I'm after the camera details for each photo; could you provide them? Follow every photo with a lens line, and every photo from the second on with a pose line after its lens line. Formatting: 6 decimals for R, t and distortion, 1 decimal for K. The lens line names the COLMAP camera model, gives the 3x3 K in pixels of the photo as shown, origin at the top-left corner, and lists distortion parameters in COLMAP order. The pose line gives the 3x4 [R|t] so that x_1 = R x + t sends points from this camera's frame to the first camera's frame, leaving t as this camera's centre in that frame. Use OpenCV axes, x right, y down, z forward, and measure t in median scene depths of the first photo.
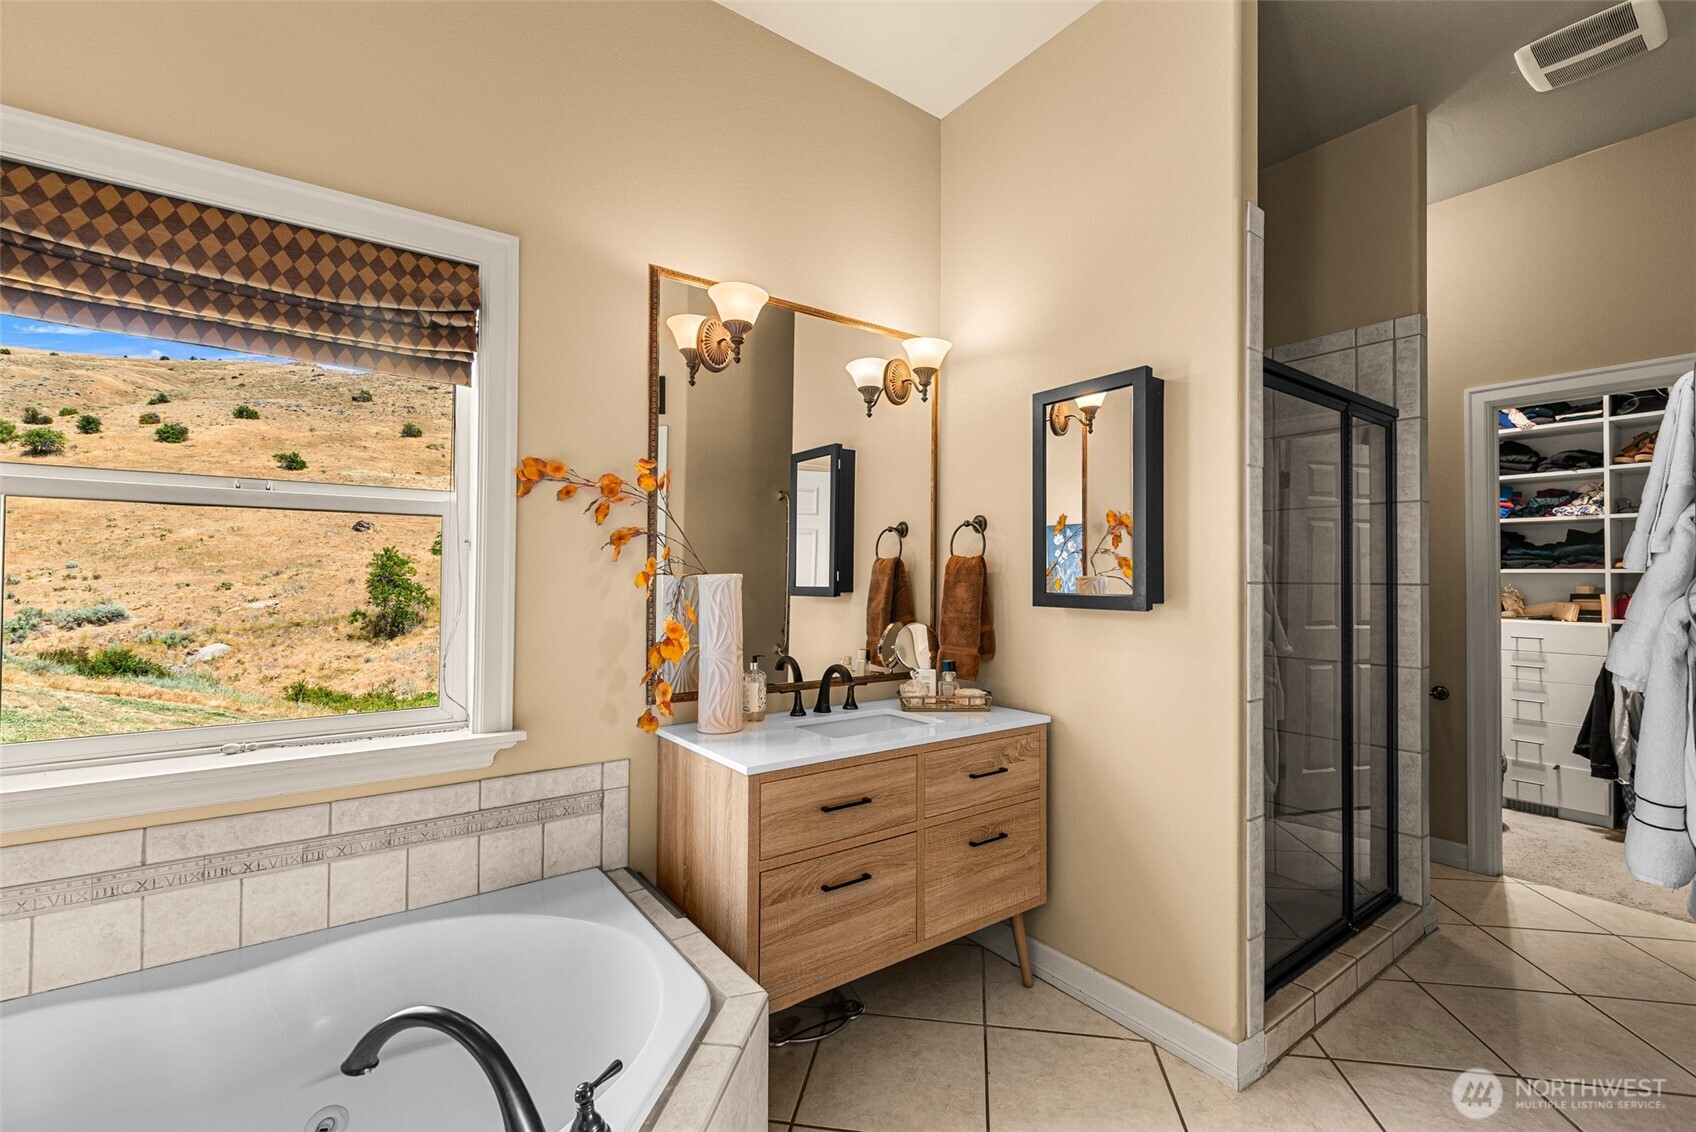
lens RADIAL K [[745.3, 0, 849.7], [0, 745.3, 565.5], [0, 0, 1]] dist [0.001243, 0.001384]
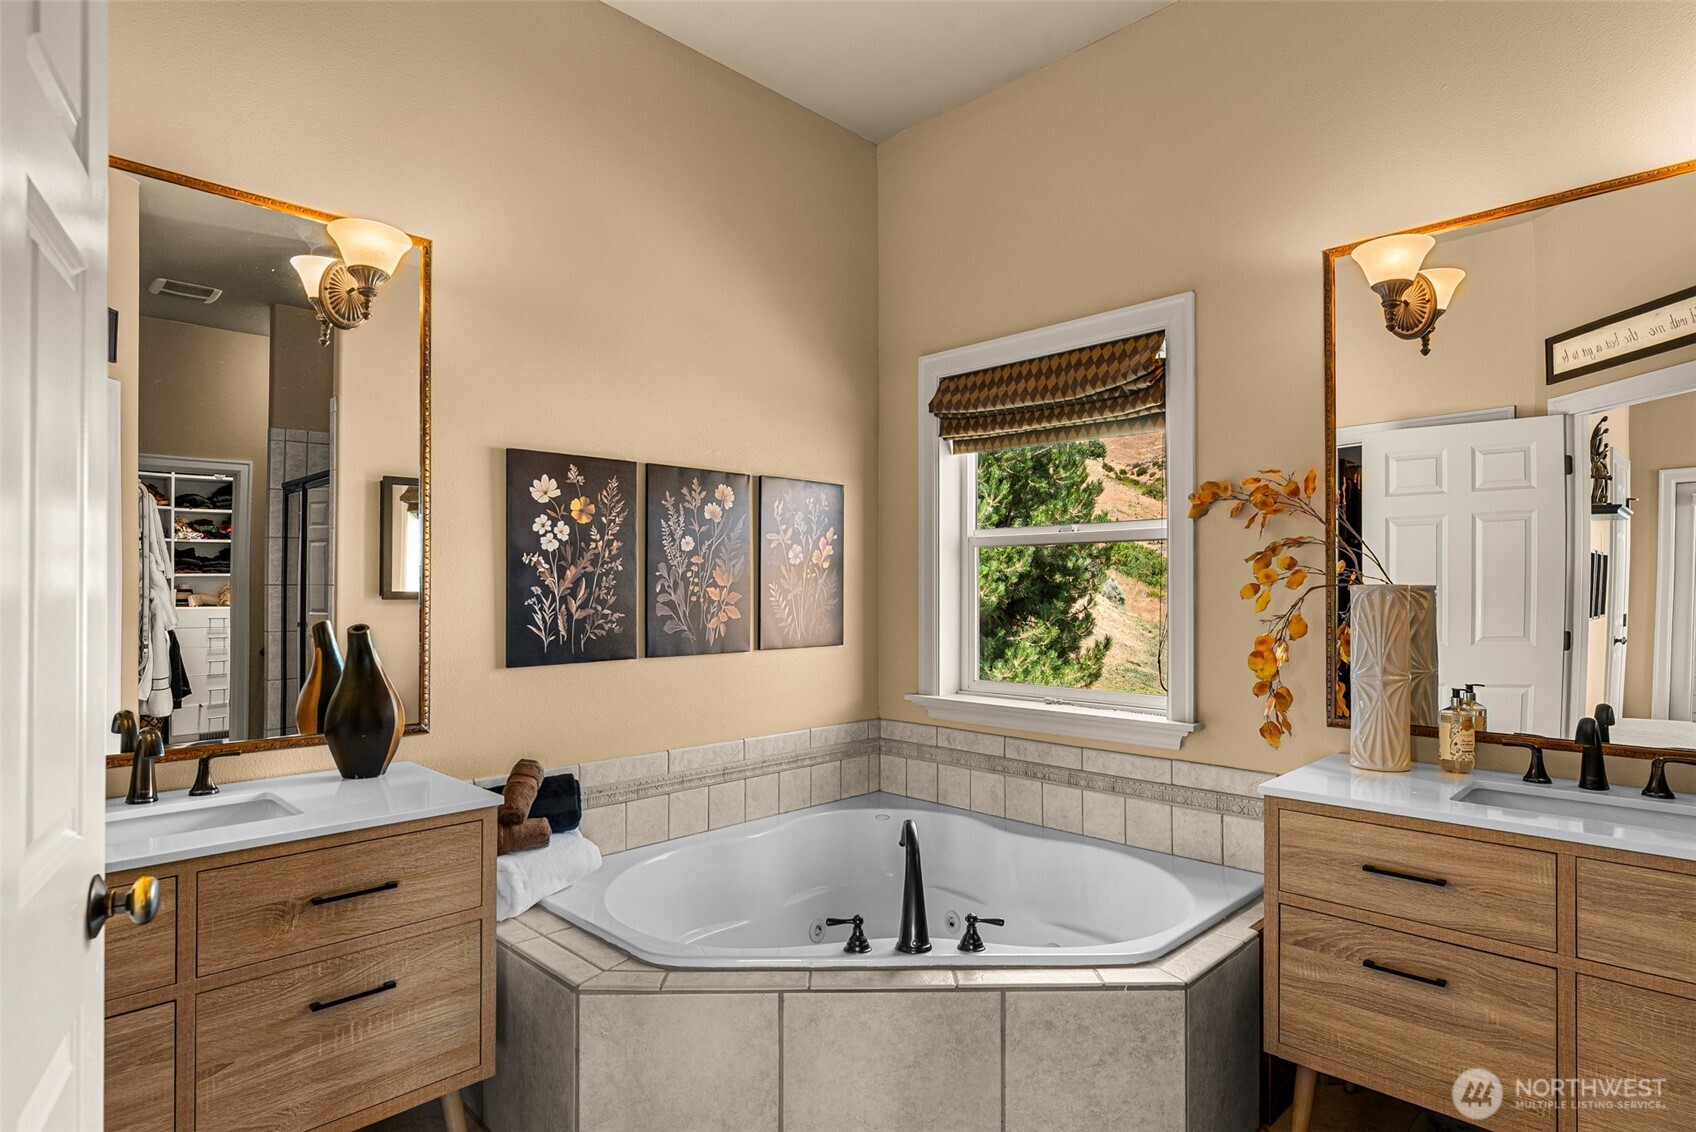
lens RADIAL K [[908.5, 0, 851.0], [0, 908.5, 582.6], [0, 0, 1]] dist [0.004196, 0.000846]
pose [[0.140933, -0.013178, -0.989931, 0.877223], [0.018294, 0.999775, -0.010705, 0.010514], [0.989850, -0.016601, 0.141143, 0.290983]]
